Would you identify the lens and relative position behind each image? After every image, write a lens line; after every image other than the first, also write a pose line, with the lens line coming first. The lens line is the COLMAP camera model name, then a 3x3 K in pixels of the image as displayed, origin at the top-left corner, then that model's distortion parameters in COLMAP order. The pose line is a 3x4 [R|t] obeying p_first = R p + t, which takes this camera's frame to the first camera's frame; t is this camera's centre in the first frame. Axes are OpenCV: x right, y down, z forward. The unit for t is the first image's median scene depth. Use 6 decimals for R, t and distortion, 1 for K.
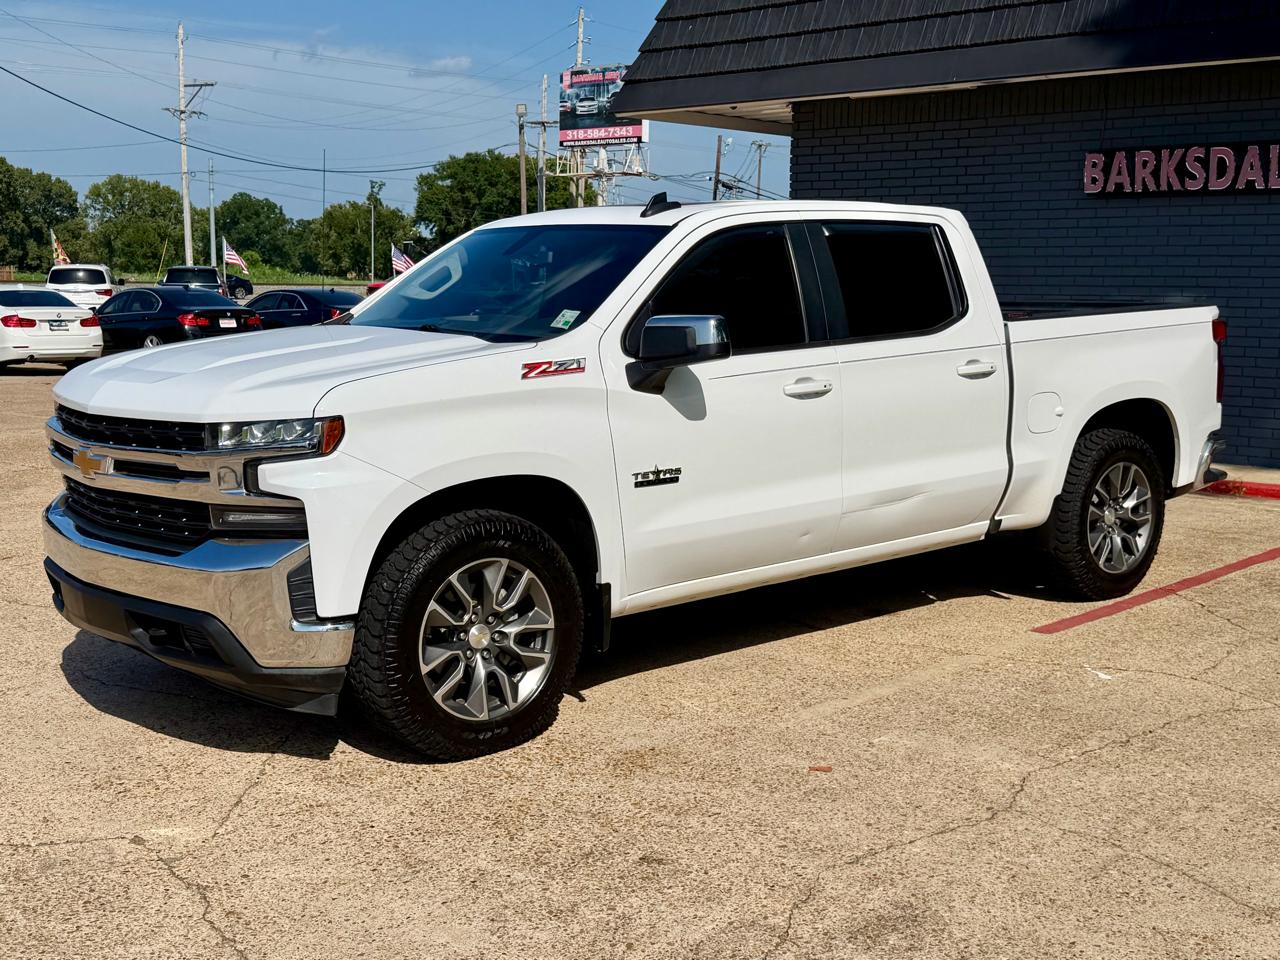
lens RADIAL K [[1538.0, 0, 640.0], [0, 1538.0, 480.0], [0, 0, 1]] dist [0.187857, -0.433957]
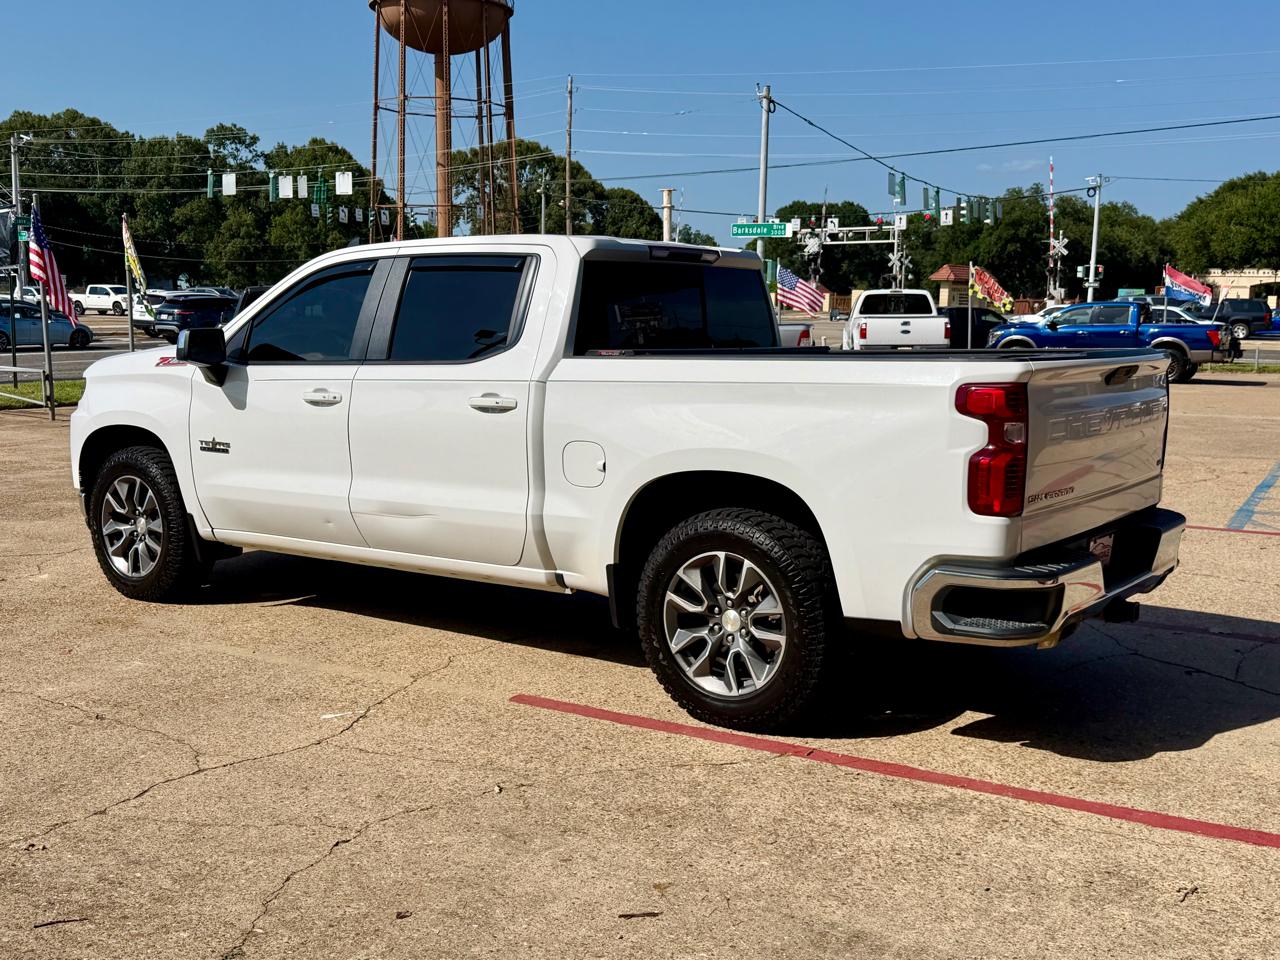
lens RADIAL K [[1311.4, 0, 640.0], [0, 1311.4, 480.0], [0, 0, 1]] dist [0.194546, -0.430471]
pose [[0.224668, 0.125235, -0.966354, 1.236810], [-0.141205, 0.985423, 0.094877, -0.137252], [0.964150, 0.115138, 0.239077, 1.070984]]
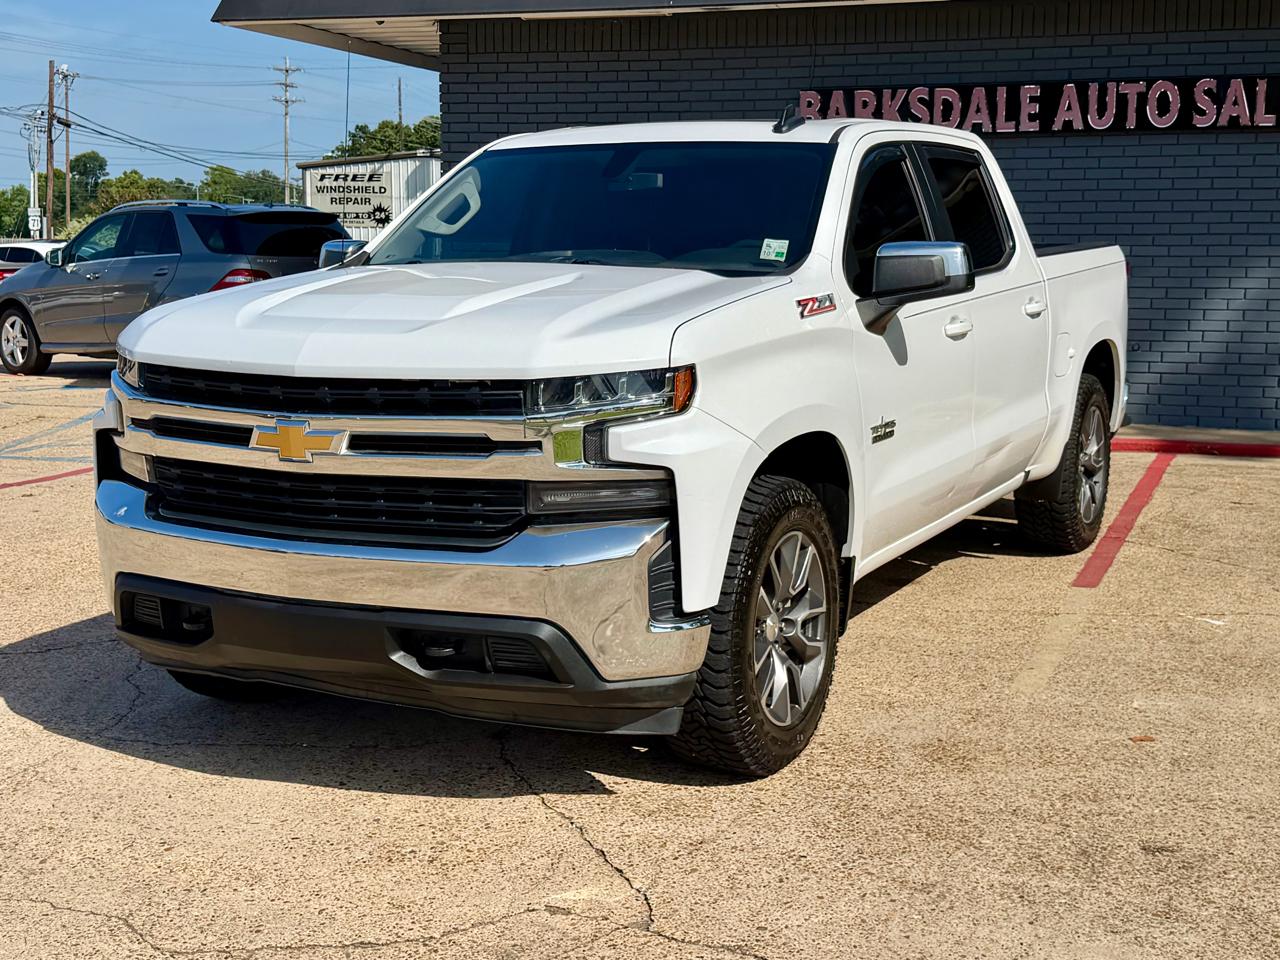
lens RADIAL K [[1764.3, 0, 640.0], [0, 1764.3, 480.0], [0, 0, 1]] dist [0.178781, -0.382763]
pose [[0.921424, -0.054396, 0.384732, -0.493701], [0.052721, 0.998498, 0.014909, 0.003440], [-0.384966, 0.006546, 0.922908, 0.129957]]
